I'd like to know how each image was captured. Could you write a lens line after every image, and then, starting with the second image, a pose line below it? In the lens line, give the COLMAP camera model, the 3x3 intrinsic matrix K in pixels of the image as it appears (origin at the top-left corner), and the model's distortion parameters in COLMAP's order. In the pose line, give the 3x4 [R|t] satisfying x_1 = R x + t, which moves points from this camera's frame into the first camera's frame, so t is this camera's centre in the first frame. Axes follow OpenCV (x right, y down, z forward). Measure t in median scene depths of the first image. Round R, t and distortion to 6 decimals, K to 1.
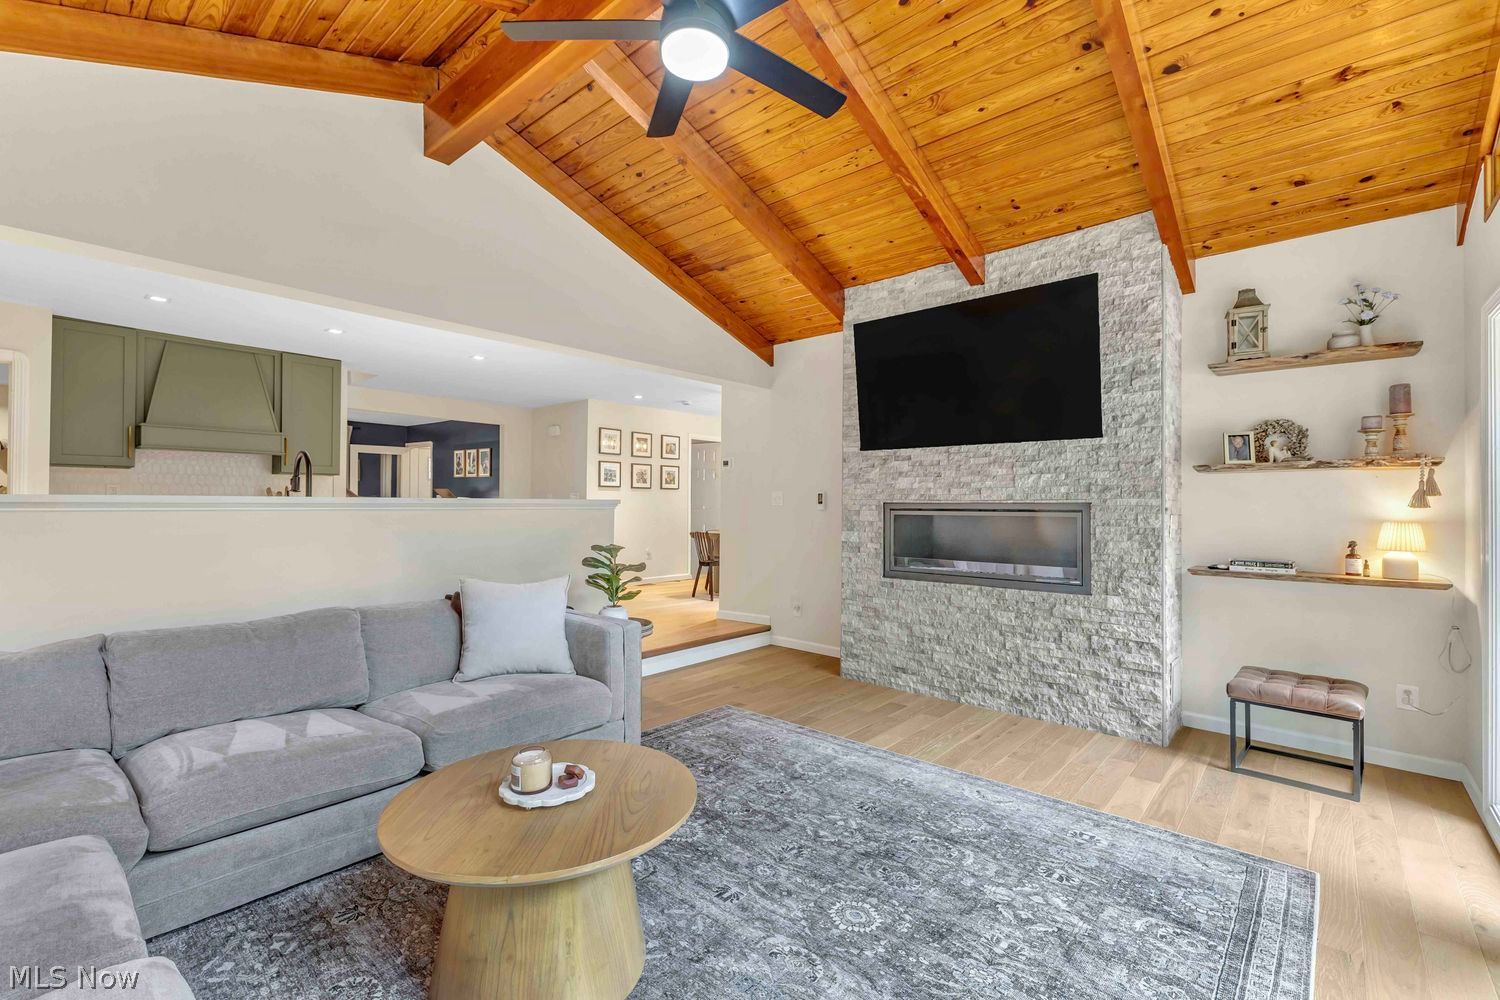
lens RADIAL K [[647.3, 0, 736.5], [0, 647.3, 525.5], [0, 0, 1]] dist [0.010824, -0.001534]
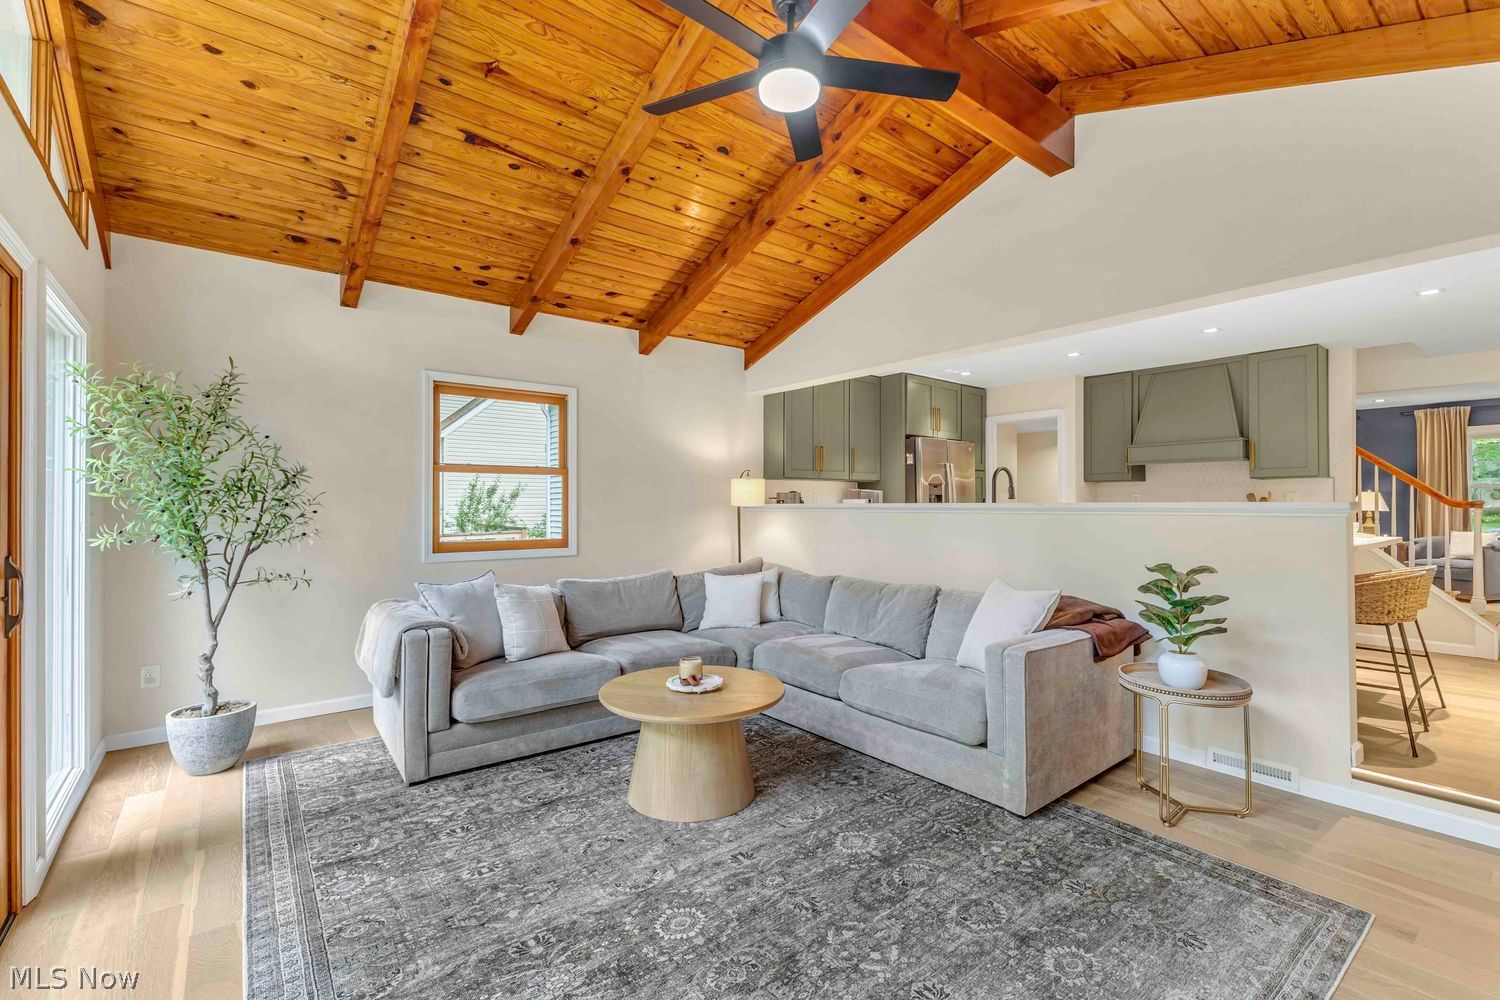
lens RADIAL K [[647.3, 0, 756.4], [0, 647.3, 497.7], [0, 0, 1]] dist [0.010824, -0.001534]
pose [[-0.154942, -0.017154, -0.987775, 0.943971], [-0.036108, 0.999280, -0.011690, -0.030145], [0.987264, 0.033855, -0.155450, 1.021695]]
